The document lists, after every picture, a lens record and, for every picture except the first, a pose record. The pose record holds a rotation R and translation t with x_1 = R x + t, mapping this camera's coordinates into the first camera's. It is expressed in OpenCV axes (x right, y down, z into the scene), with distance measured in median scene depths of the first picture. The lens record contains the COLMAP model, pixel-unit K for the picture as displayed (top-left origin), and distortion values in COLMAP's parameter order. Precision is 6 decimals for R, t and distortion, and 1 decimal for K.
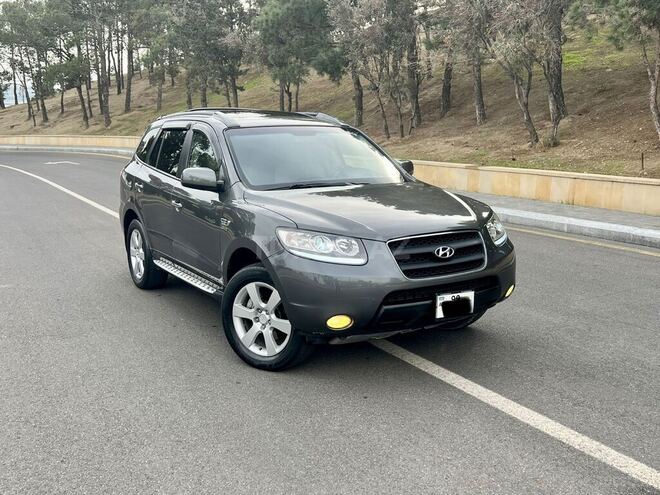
lens RADIAL K [[679.6, 0, 330.0], [0, 679.6, 247.5], [0, 0, 1]] dist [0.064607, -0.086892]
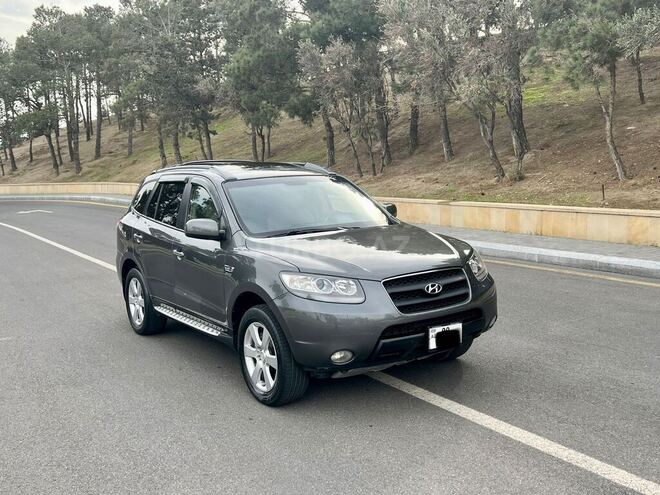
lens RADIAL K [[683.1, 0, 330.5], [0, 683.1, 238.8], [0, 0, 1]] dist [0.118876, -0.233211]
pose [[0.998062, -0.040073, 0.047614, -0.020005], [0.043001, 0.997140, -0.062152, -0.004768], [-0.044987, 0.064079, 0.996930, -0.043623]]
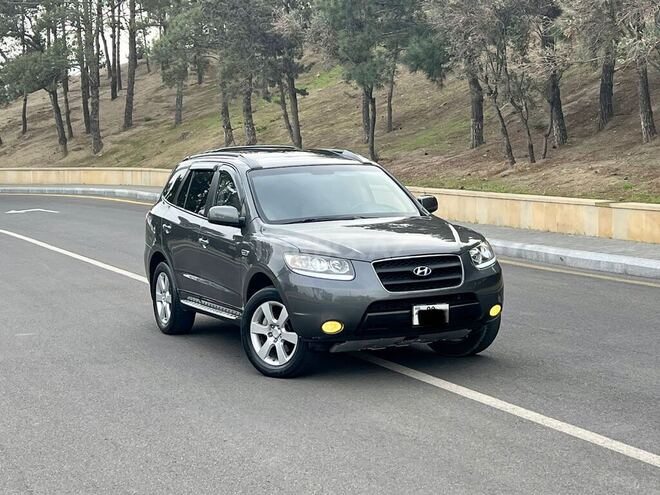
lens RADIAL K [[1457.0, 0, 330.0], [0, 1457.0, 247.5], [0, 0, 1]] dist [0.240582, -0.024765]
pose [[0.990758, -0.014187, -0.134901, 0.144405], [0.001141, 0.995351, -0.096303, 0.086391], [0.135640, 0.095259, 0.986168, -0.633884]]
